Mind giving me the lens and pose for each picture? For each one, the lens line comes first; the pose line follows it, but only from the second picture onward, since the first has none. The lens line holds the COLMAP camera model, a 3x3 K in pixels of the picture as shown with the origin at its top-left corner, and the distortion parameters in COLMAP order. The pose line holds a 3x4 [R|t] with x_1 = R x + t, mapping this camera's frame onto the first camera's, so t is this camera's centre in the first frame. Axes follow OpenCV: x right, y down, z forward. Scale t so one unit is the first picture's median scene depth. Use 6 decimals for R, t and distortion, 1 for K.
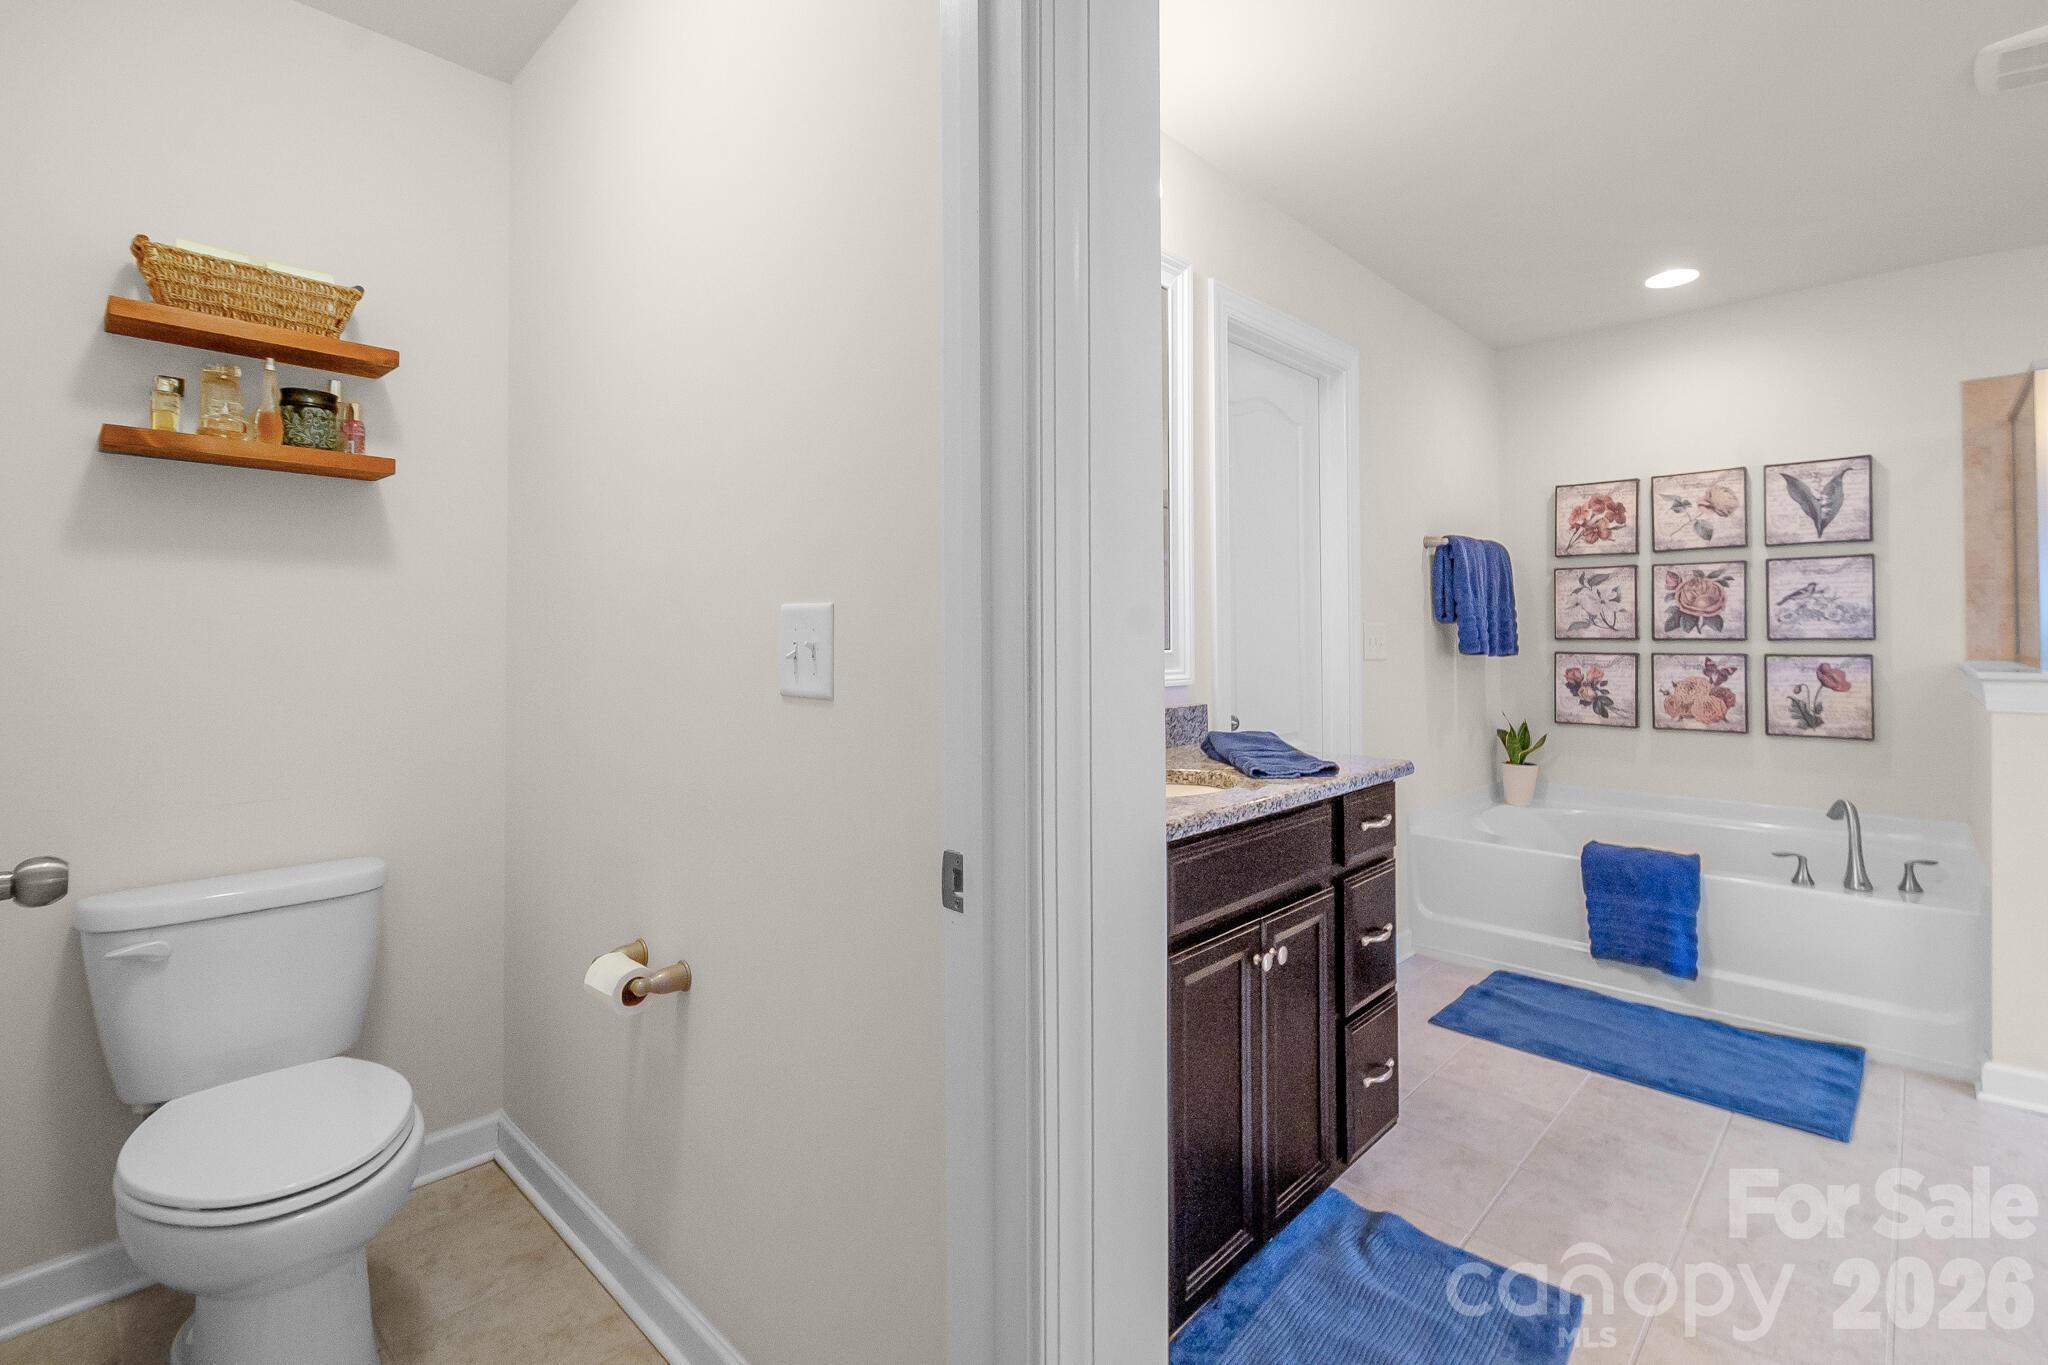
lens RADIAL K [[942.4, 0, 1021.9], [0, 942.4, 632.9], [0, 0, 1]] dist [0.003041, -0.001637]
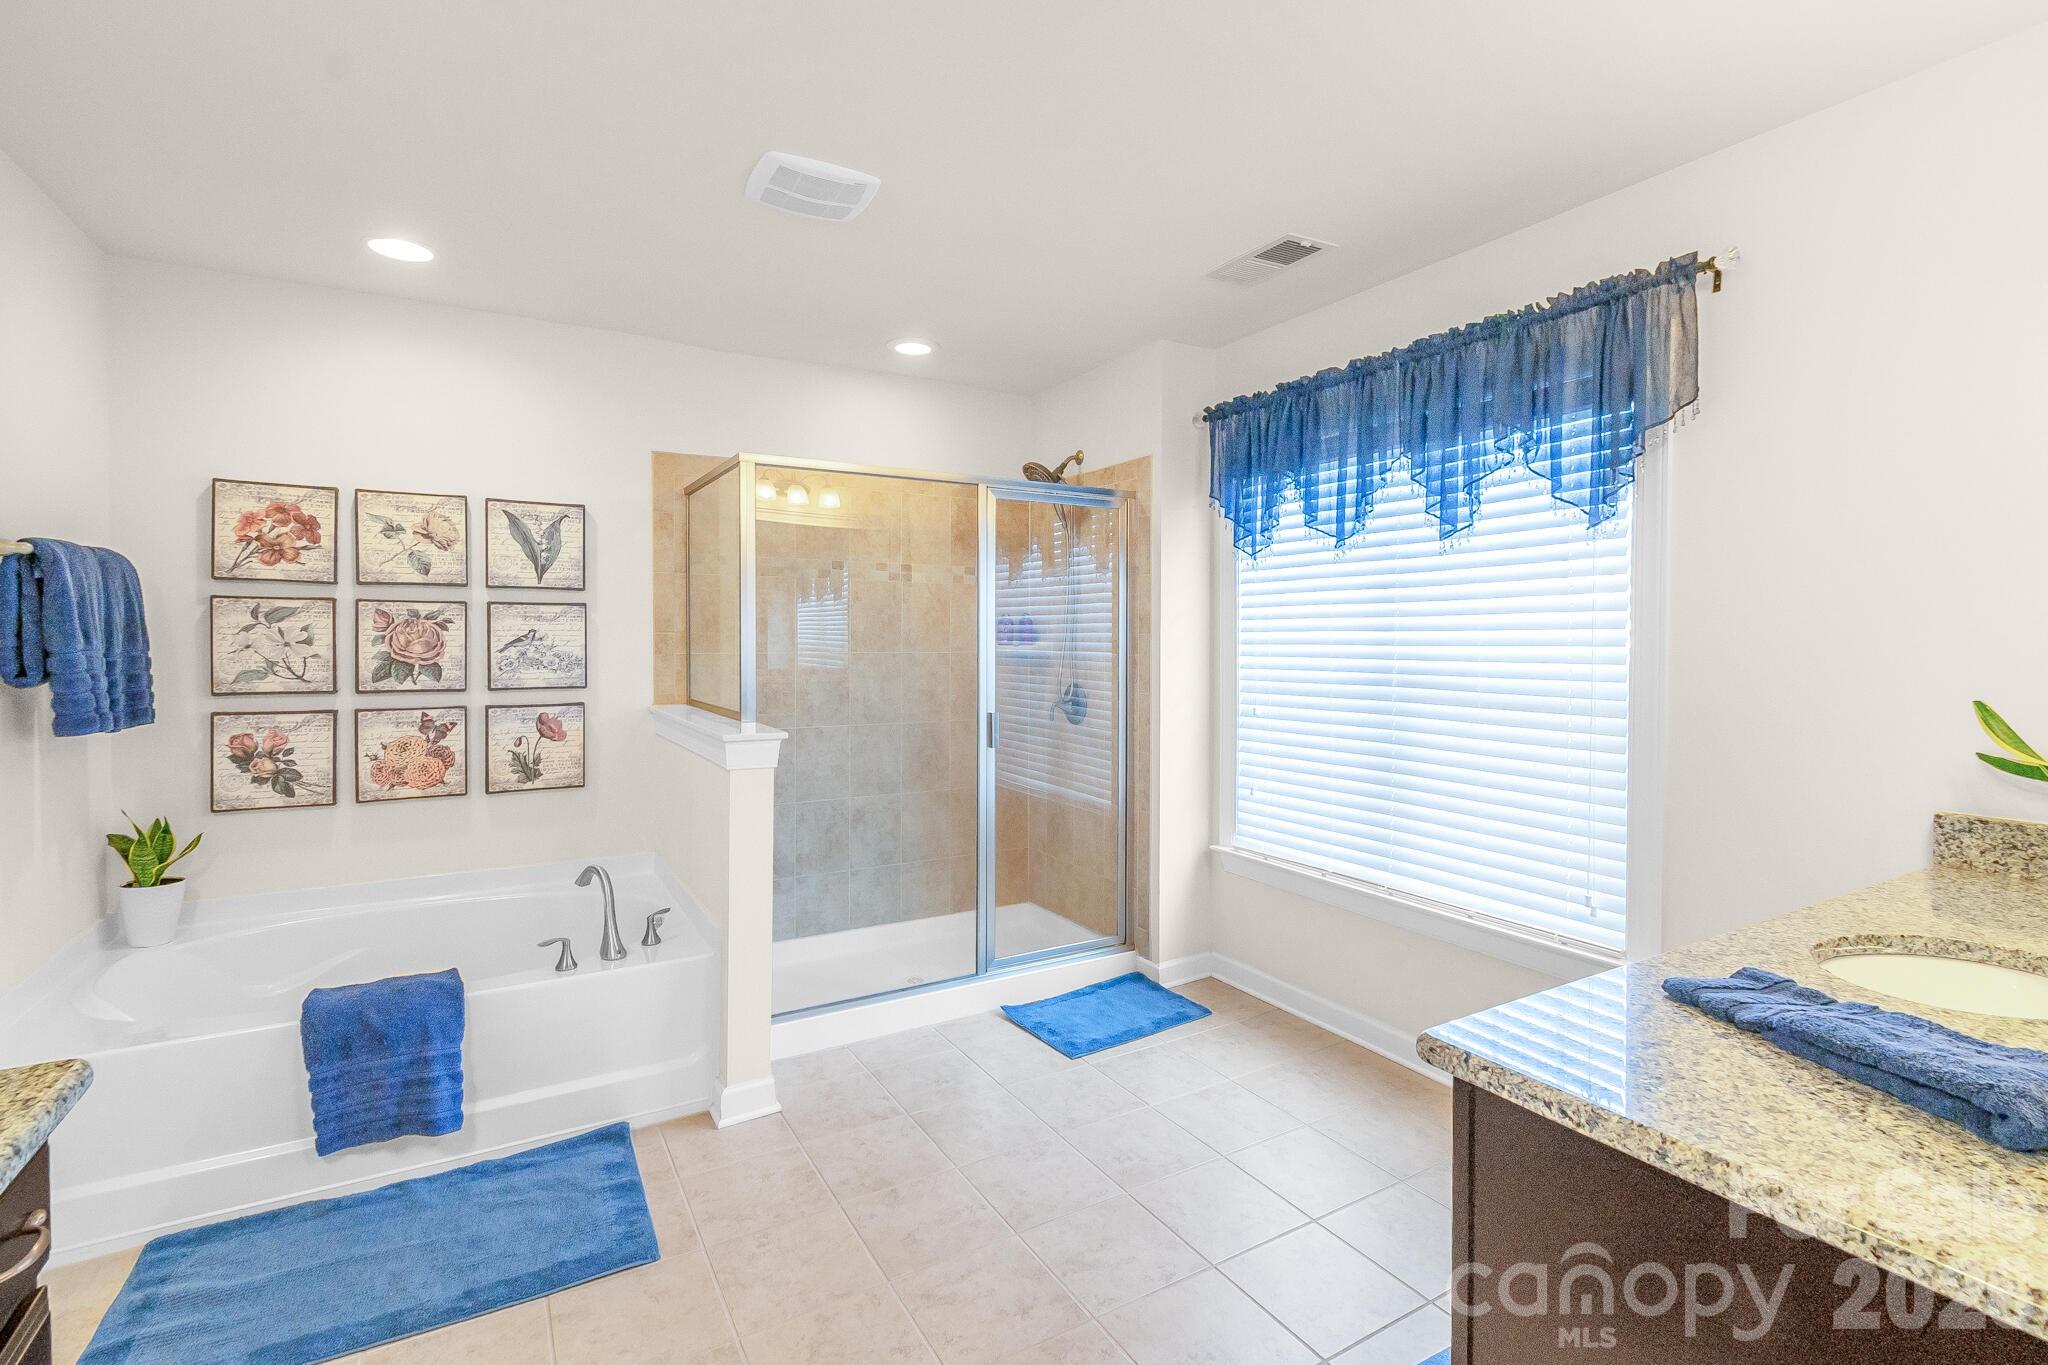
lens RADIAL K [[942.4, 0, 1048.4], [0, 942.4, 647.2], [0, 0, 1]] dist [0.003041, -0.001637]
pose [[0.255536, -0.007504, 0.966770, 0.047238], [-0.007105, 0.999928, 0.009639, -0.046835], [-0.966773, -0.009332, 0.255464, 0.244741]]
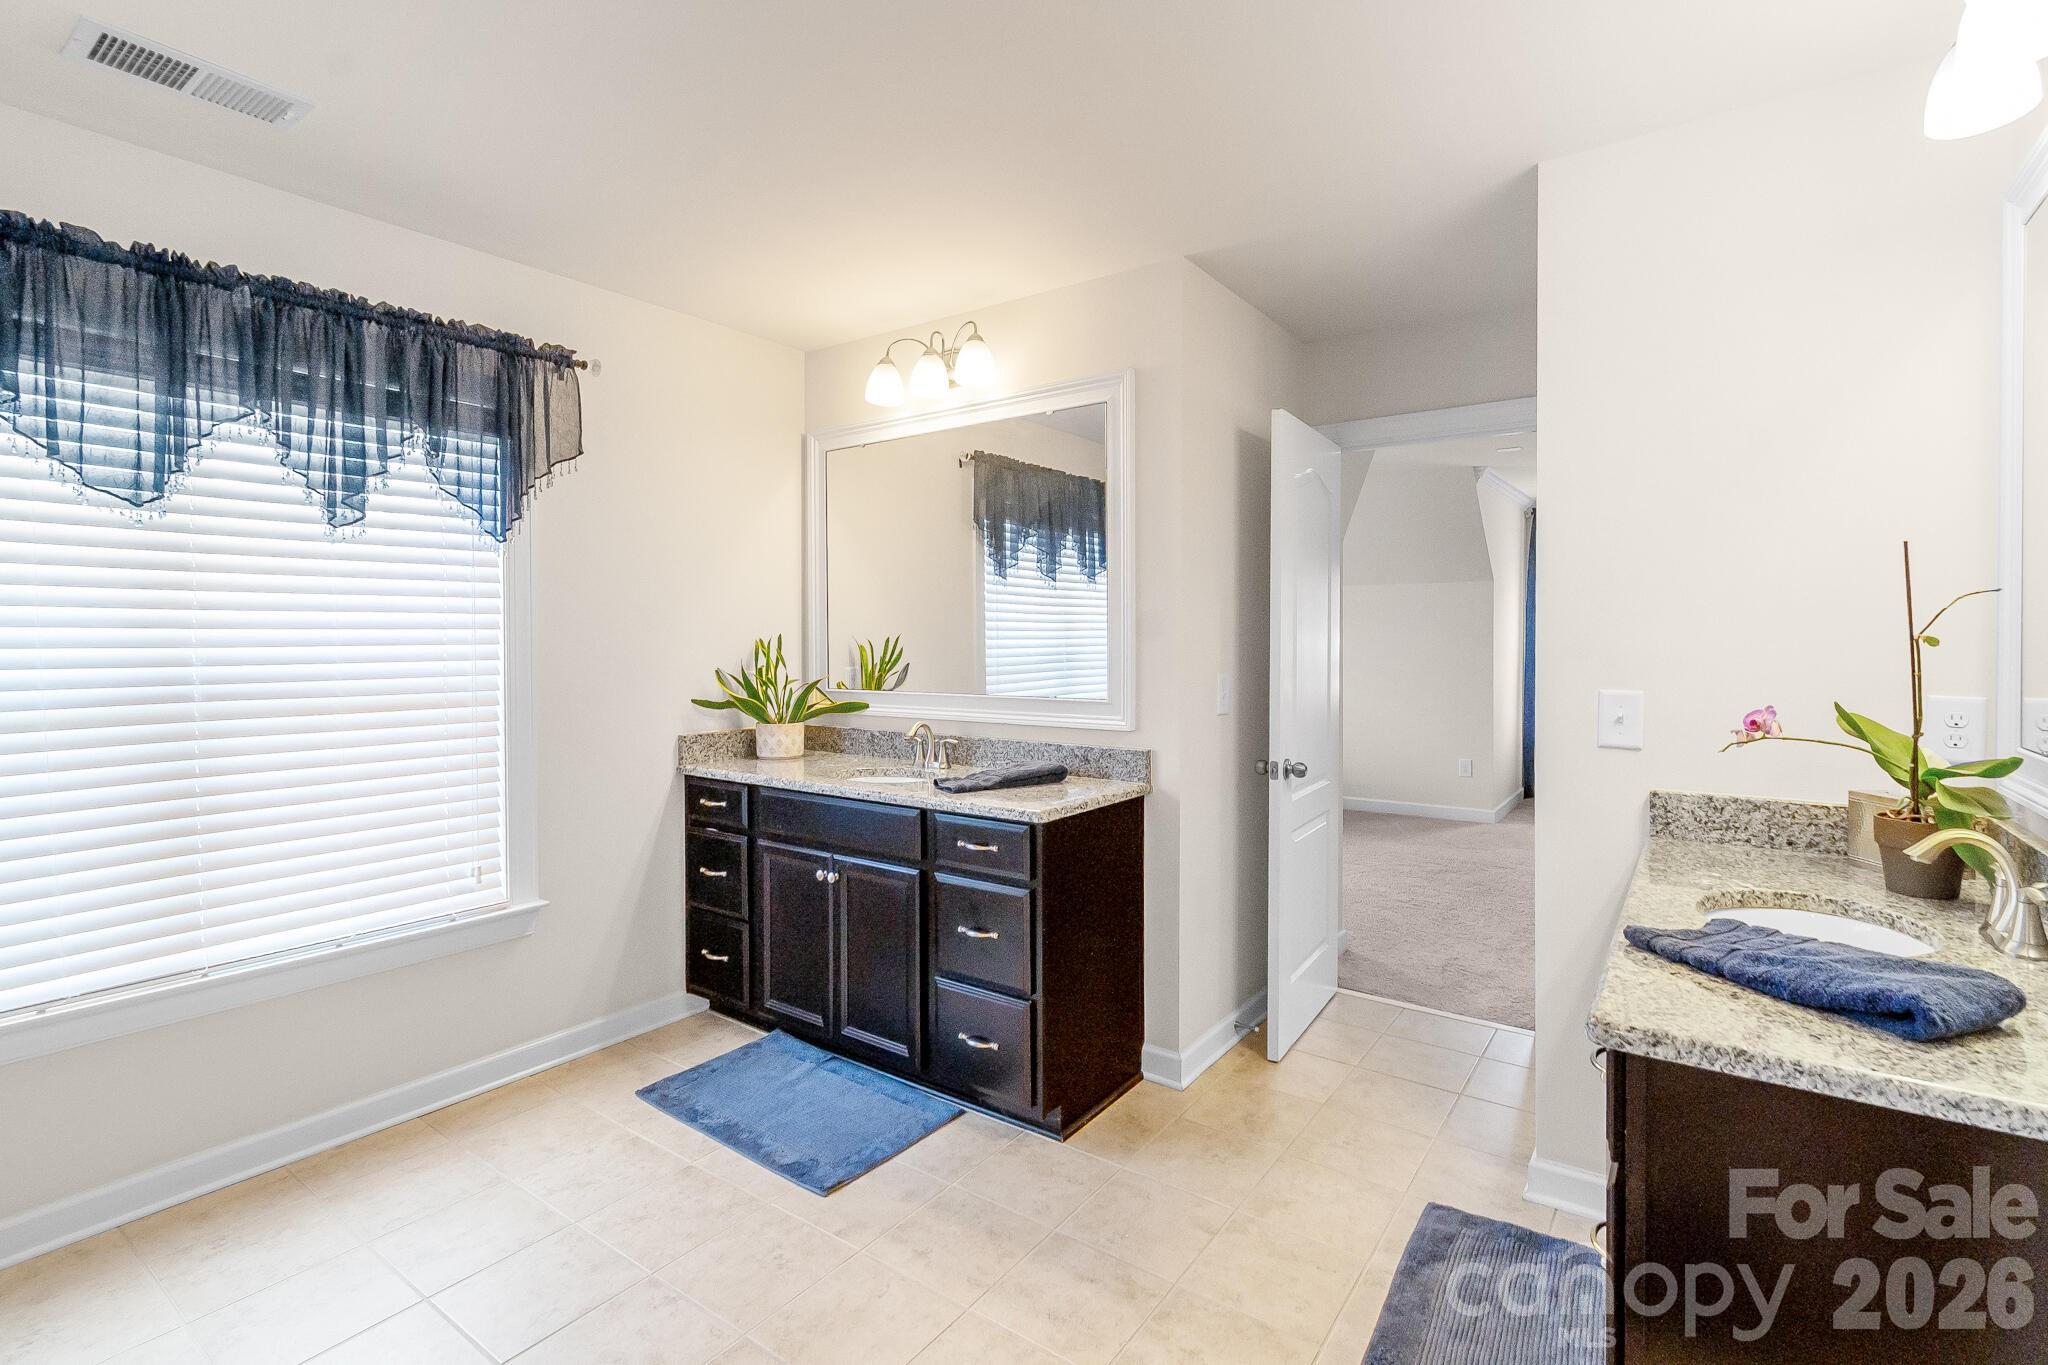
lens RADIAL K [[942.4, 0, 1026.7], [0, 942.4, 660.4], [0, 0, 1]] dist [0.003041, -0.001637]
pose [[-0.991318, 0.018857, -0.130123, 0.815111], [0.017975, 0.999807, 0.007948, -0.013472], [0.130248, 0.005540, -0.991466, 1.380935]]
